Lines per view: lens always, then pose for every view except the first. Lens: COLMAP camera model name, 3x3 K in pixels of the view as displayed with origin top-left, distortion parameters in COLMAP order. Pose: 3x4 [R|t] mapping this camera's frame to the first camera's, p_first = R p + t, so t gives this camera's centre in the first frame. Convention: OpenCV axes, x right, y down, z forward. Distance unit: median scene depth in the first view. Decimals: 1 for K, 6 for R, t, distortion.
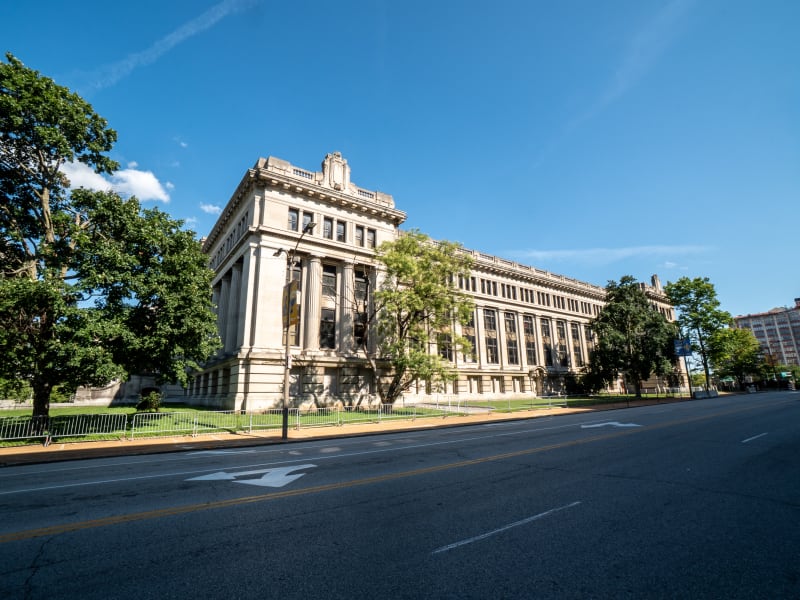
lens RADIAL K [[414.3, 0, 410.3], [0, 414.3, 280.4], [0, 0, 1]] dist [-0.042304, 0.000526]
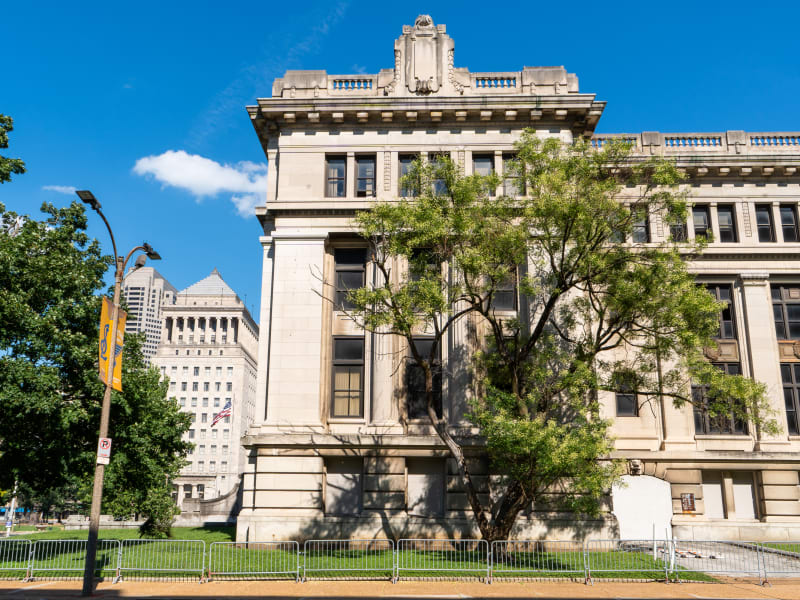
lens RADIAL K [[769.7, 0, 400.7], [0, 769.7, 316.4], [0, 0, 1]] dist [-0.016278, 0.002502]
pose [[0.764056, -0.137469, -0.630333, 0.378166], [0.150679, 0.988037, -0.032836, 0.073549], [0.627307, -0.069890, 0.775630, 0.299922]]
